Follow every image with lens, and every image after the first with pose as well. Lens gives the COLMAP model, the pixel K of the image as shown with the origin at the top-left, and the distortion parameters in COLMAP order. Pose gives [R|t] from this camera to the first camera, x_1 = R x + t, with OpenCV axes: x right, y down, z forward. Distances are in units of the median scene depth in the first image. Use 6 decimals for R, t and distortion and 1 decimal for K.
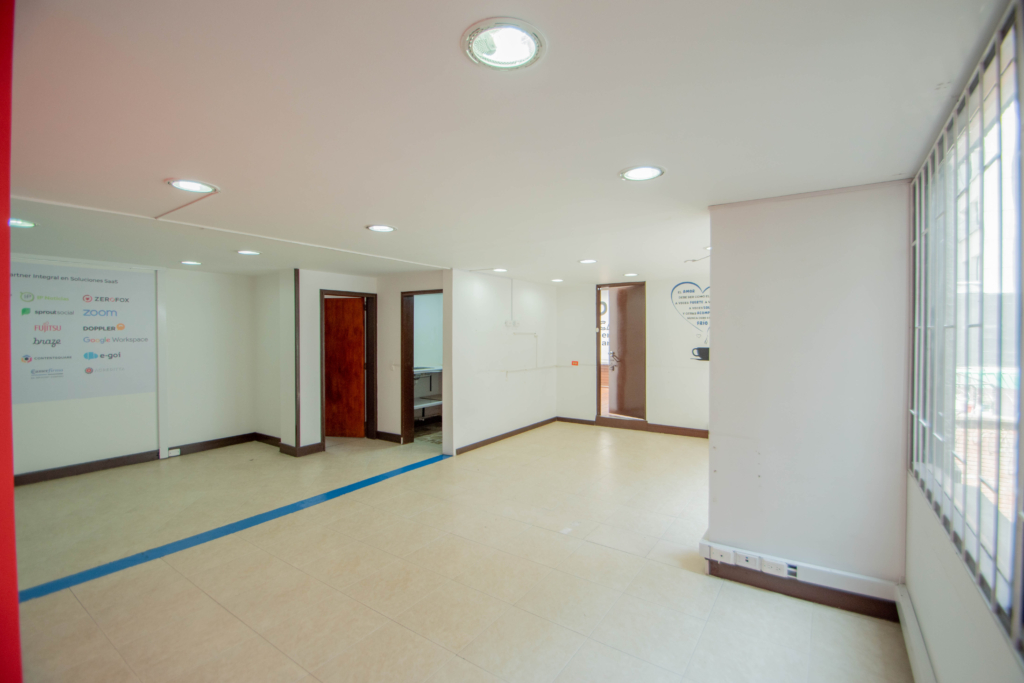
lens RADIAL K [[455.1, 0, 511.5], [0, 455.1, 340.0], [0, 0, 1]] dist [0.005099, 0.000036]
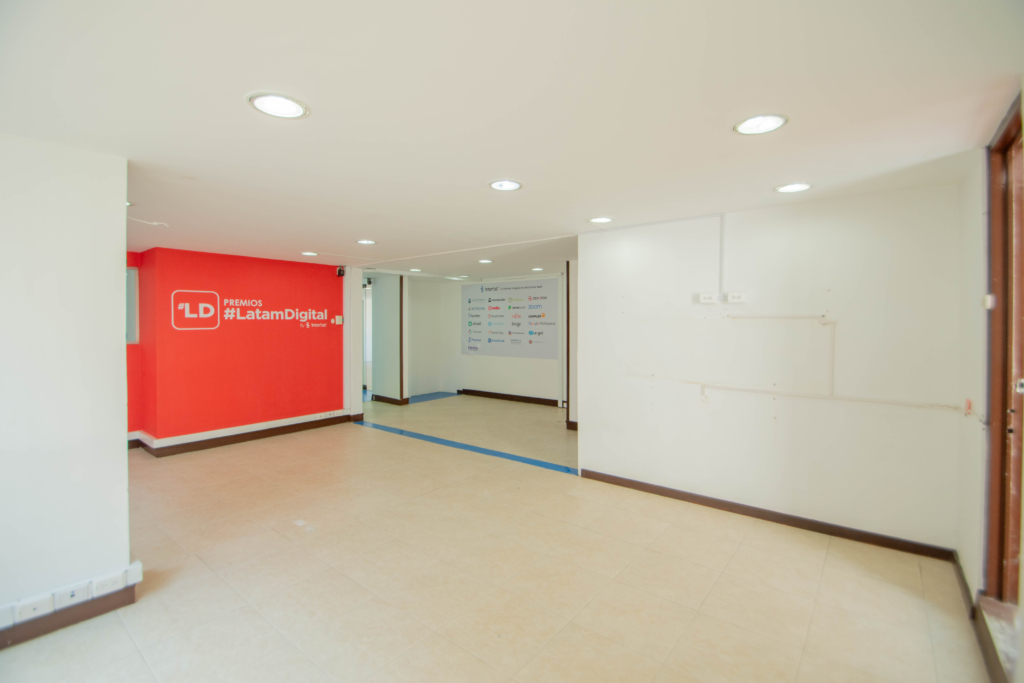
lens RADIAL K [[455.1, 0, 511.1], [0, 455.1, 334.8], [0, 0, 1]] dist [0.005099, 0.000036]
pose [[-0.086924, 0.027426, -0.995837, 0.686536], [-0.017268, 0.999429, 0.029033, -0.005086], [0.996065, 0.019720, -0.086401, 1.007811]]
